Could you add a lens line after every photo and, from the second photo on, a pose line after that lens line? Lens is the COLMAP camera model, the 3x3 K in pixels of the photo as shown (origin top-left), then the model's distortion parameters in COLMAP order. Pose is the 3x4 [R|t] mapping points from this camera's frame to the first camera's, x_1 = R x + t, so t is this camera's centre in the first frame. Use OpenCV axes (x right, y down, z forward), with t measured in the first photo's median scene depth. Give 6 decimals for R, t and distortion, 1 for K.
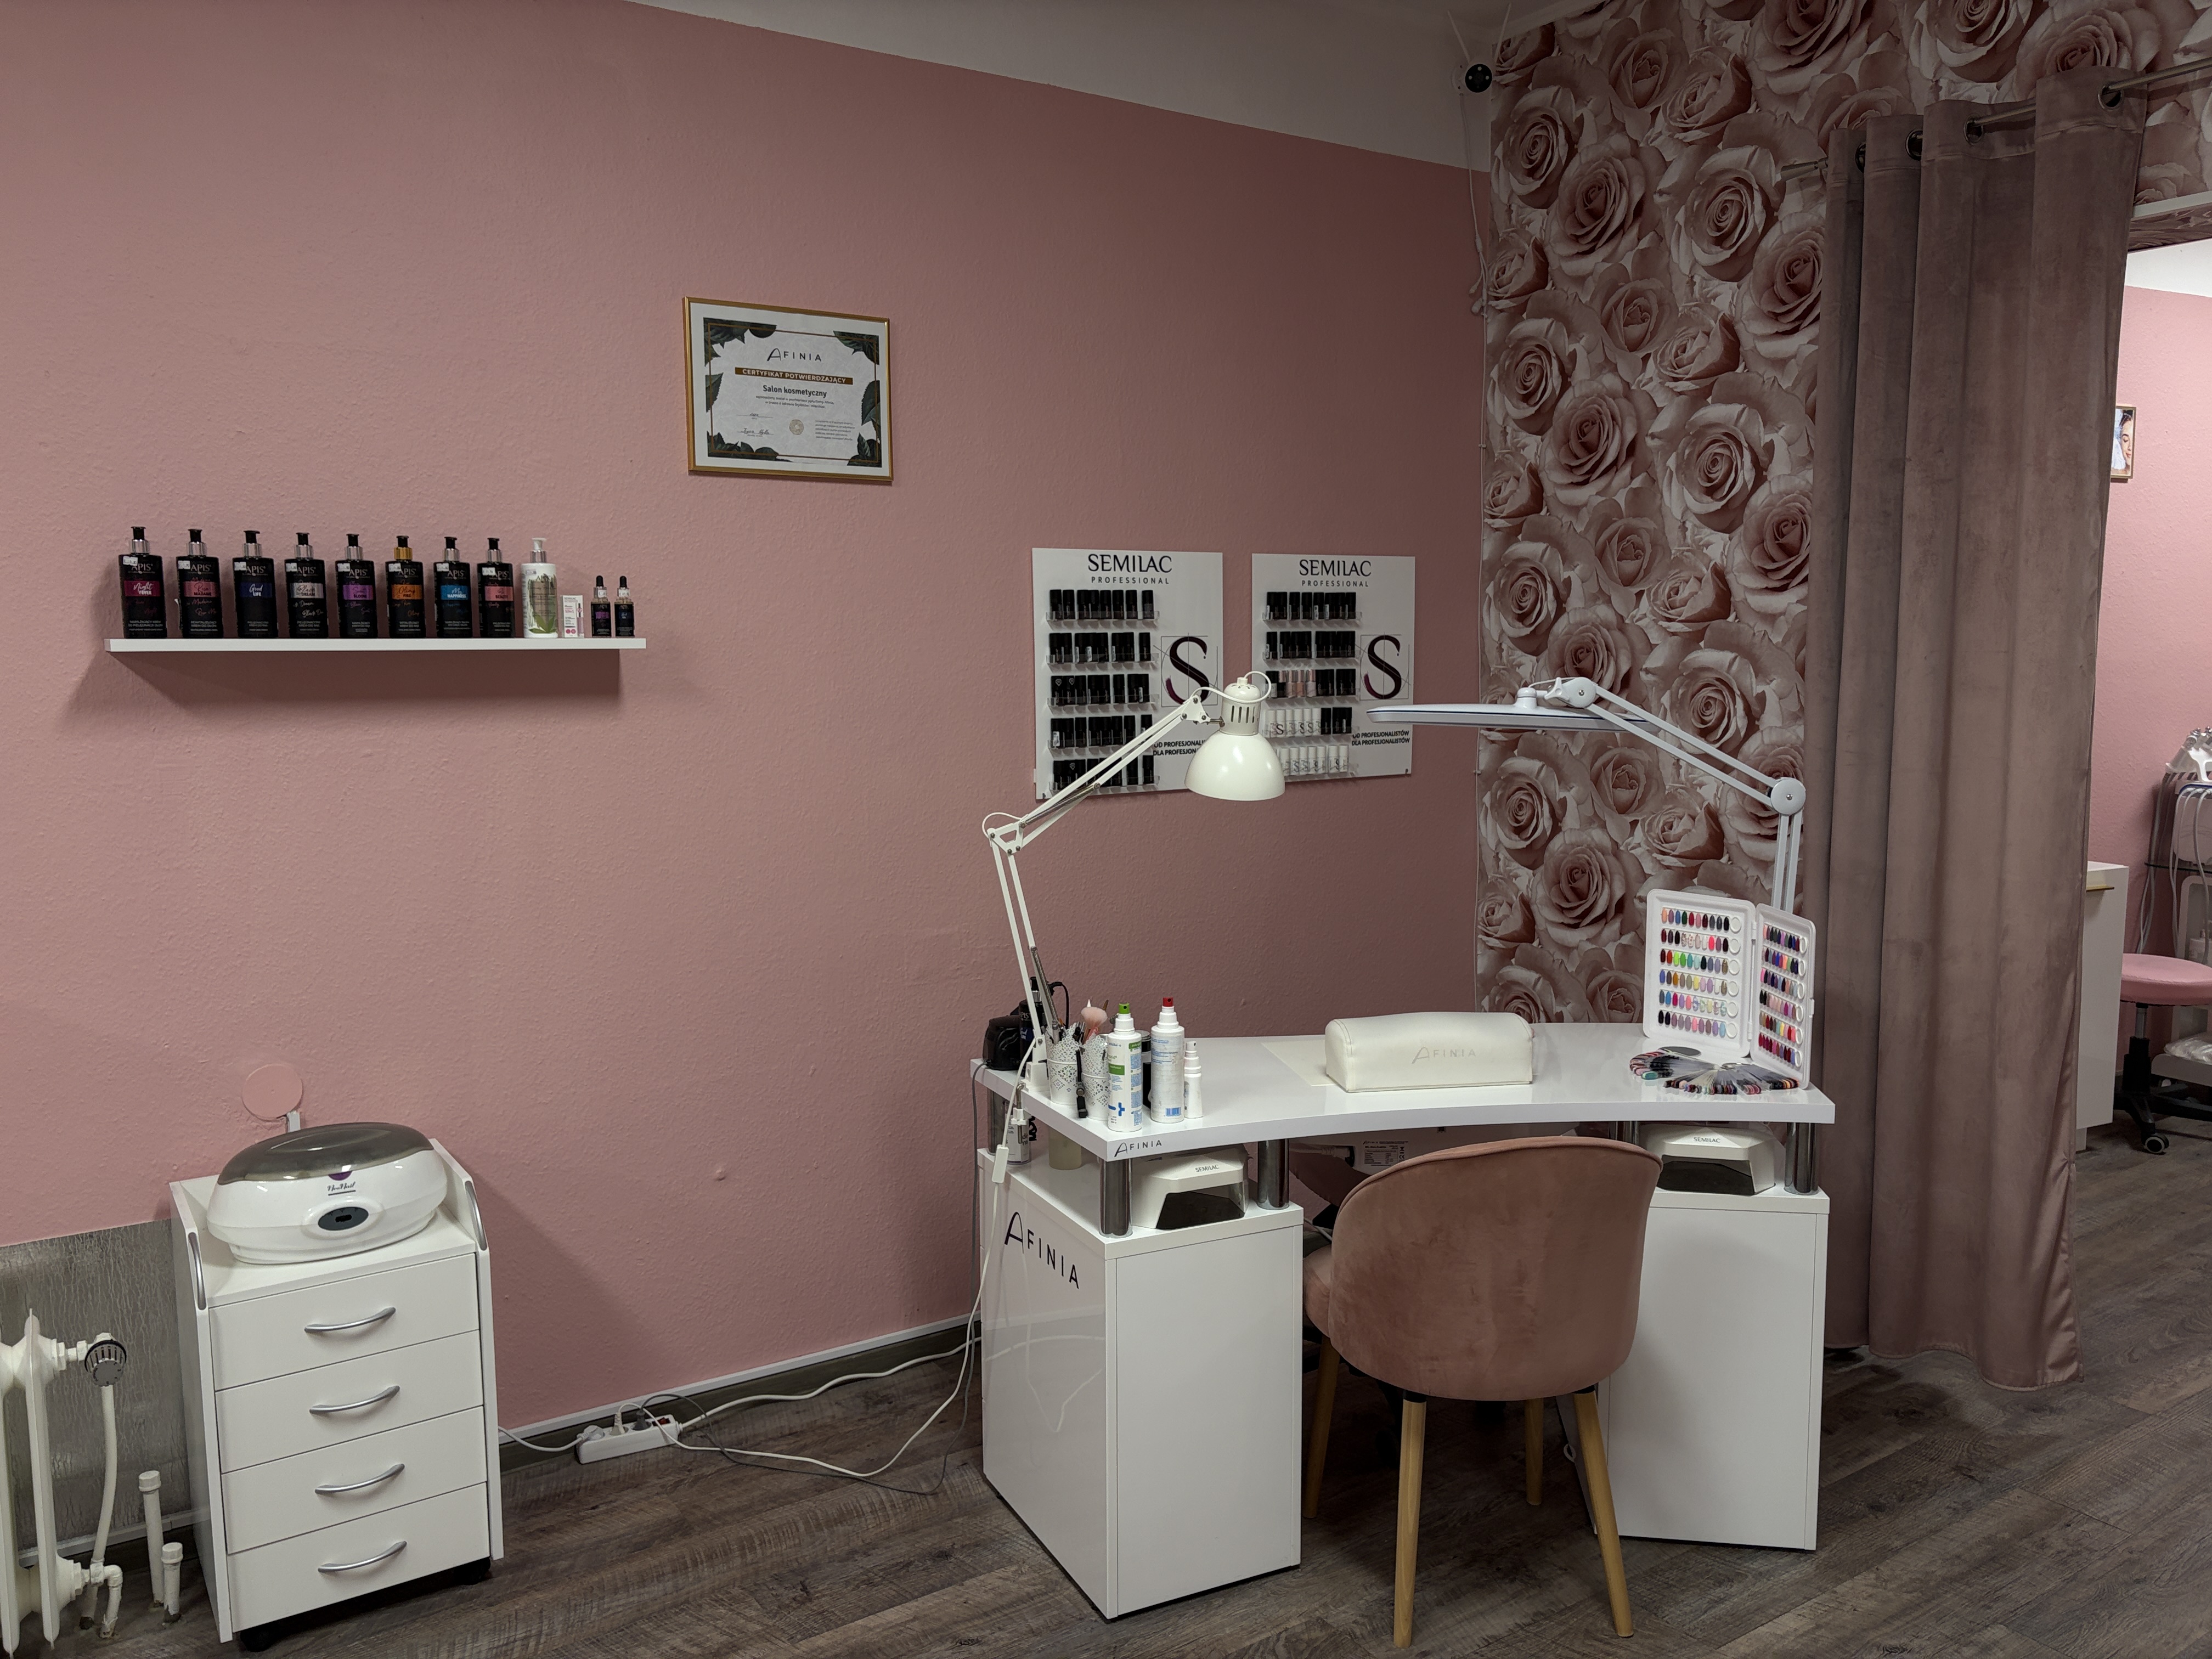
lens RADIAL K [[1667.7, 0, 1122.9], [0, 1667.7, 829.1], [0, 0, 1]] dist [0.046162, -0.053775]
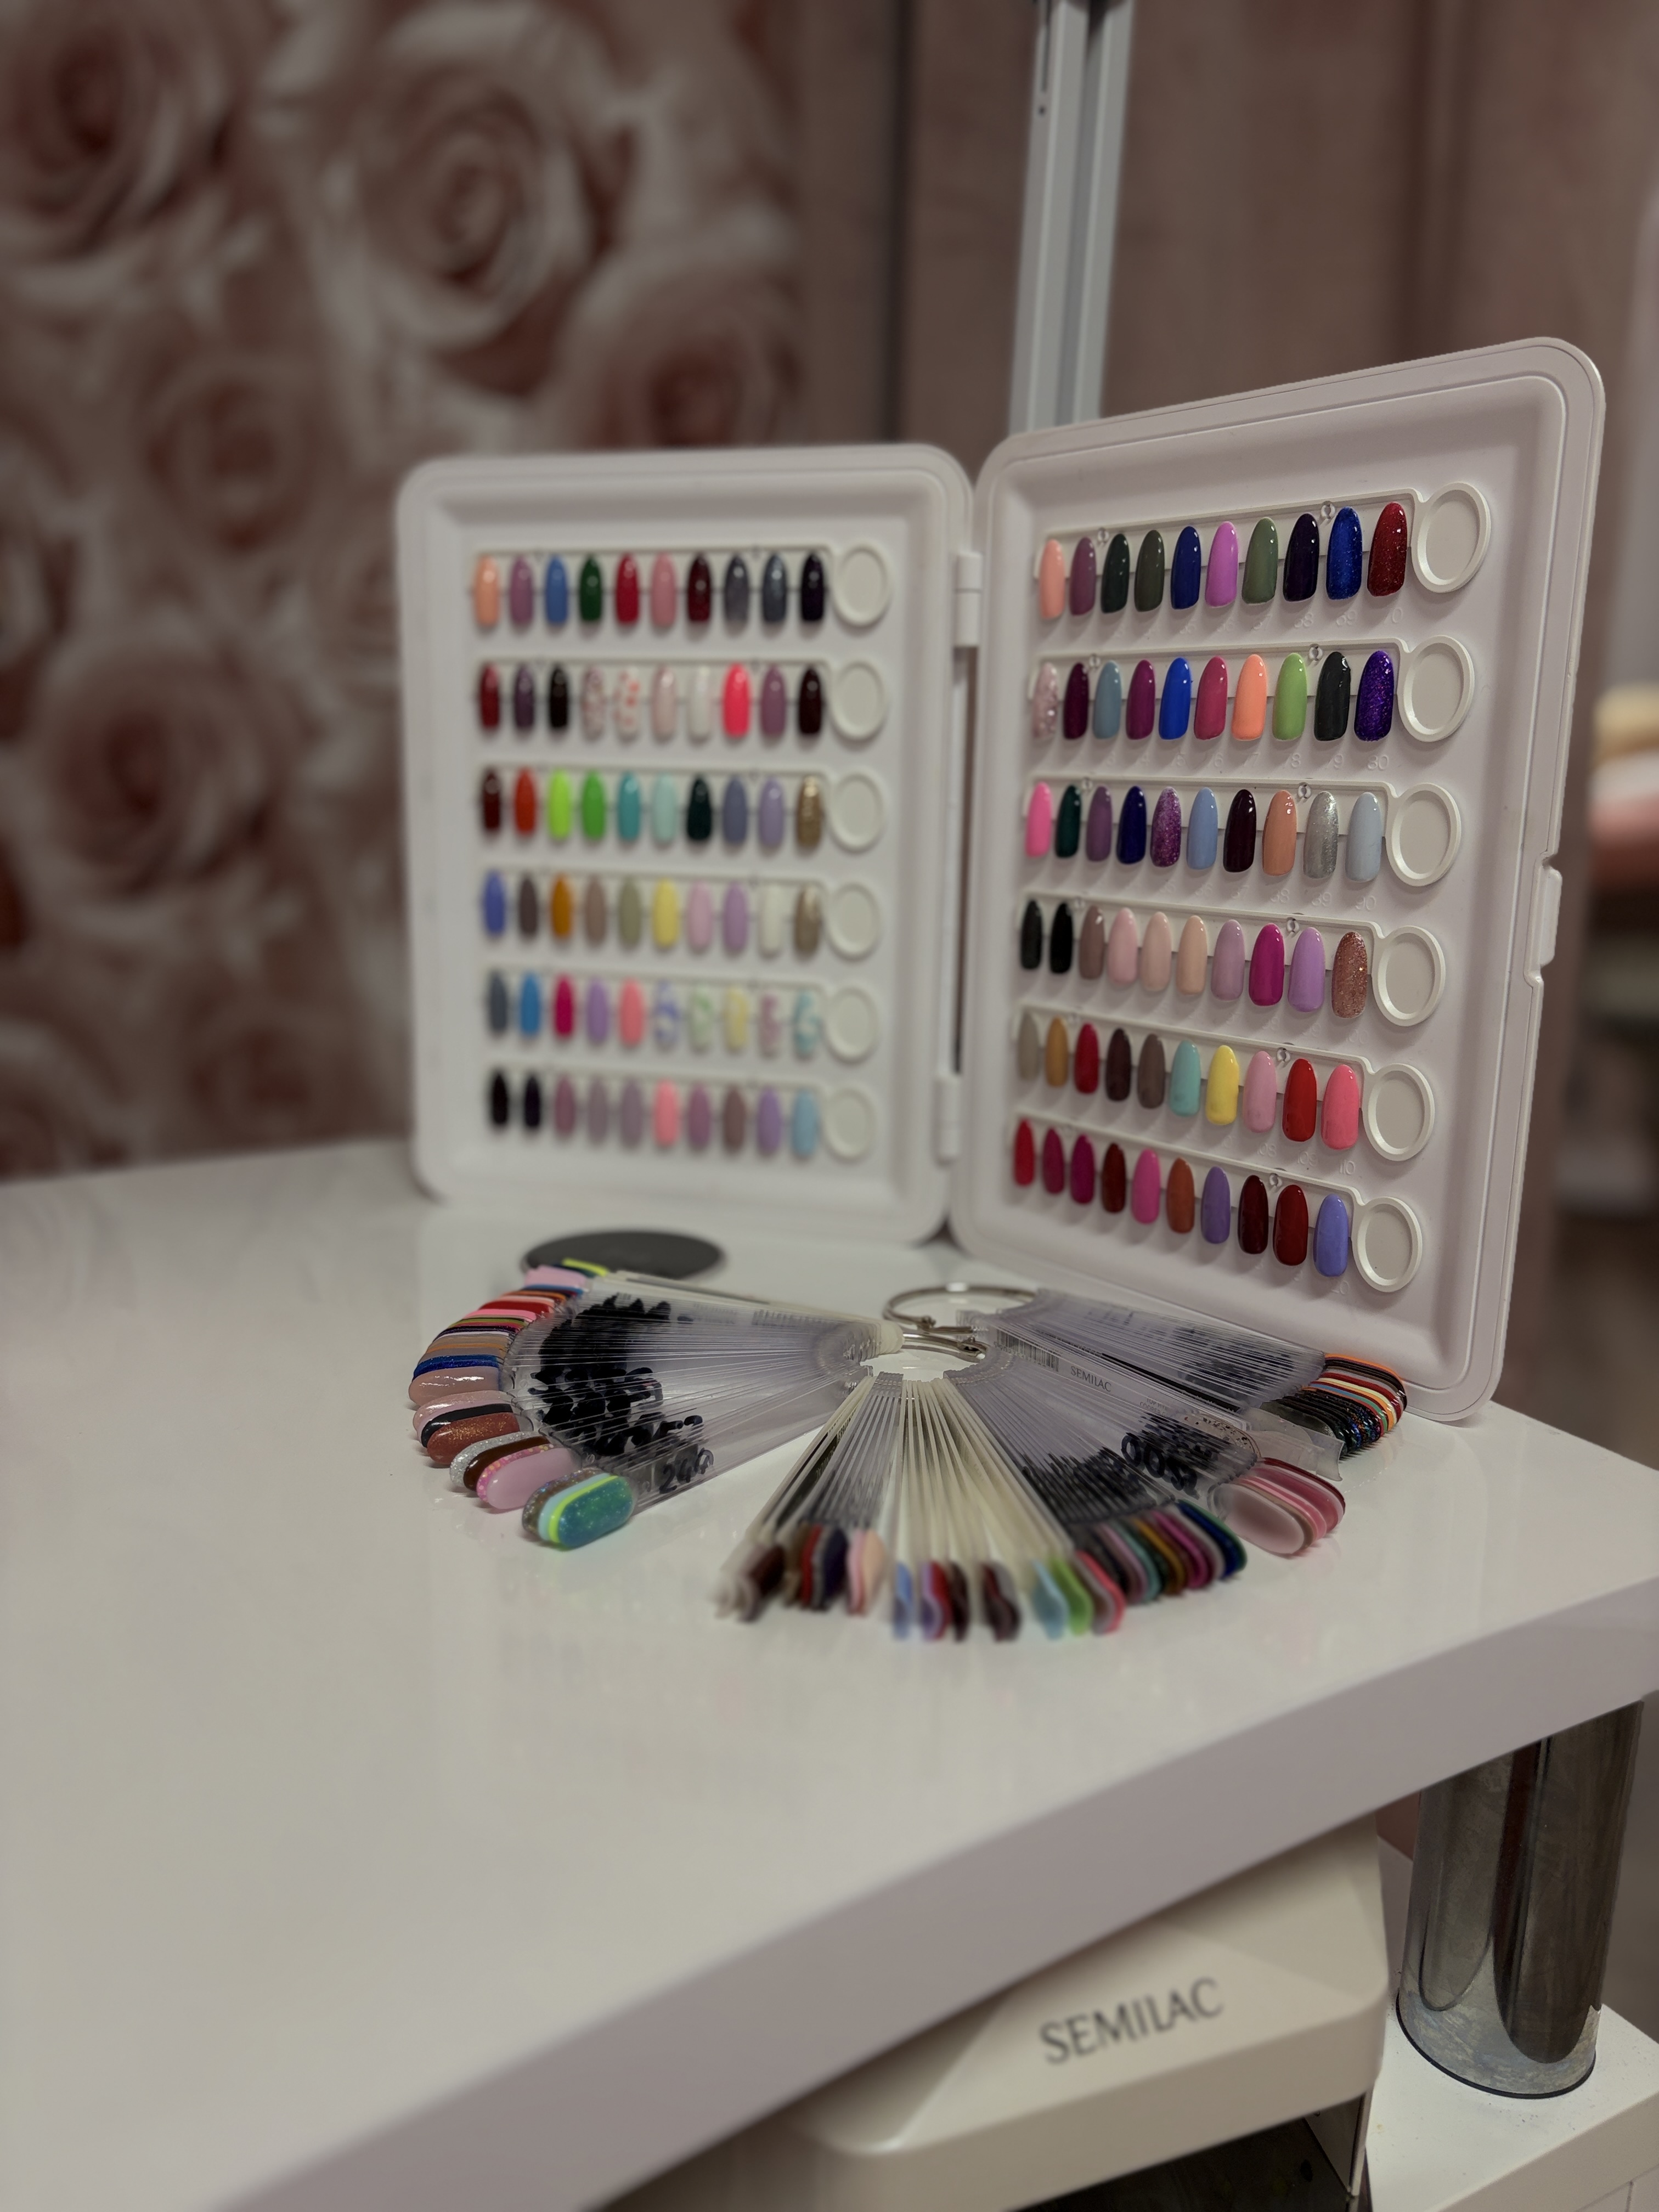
lens RADIAL K [[1667.7, 0, 838.7], [0, 1667.7, 1114.6], [0, 0, 1]] dist [0.046162, -0.053775]
pose [[0.809932, -0.102950, 0.577418, 0.239252], [0.041913, 0.992117, 0.118098, 0.092936], [-0.585025, -0.071450, 0.807862, 0.822683]]
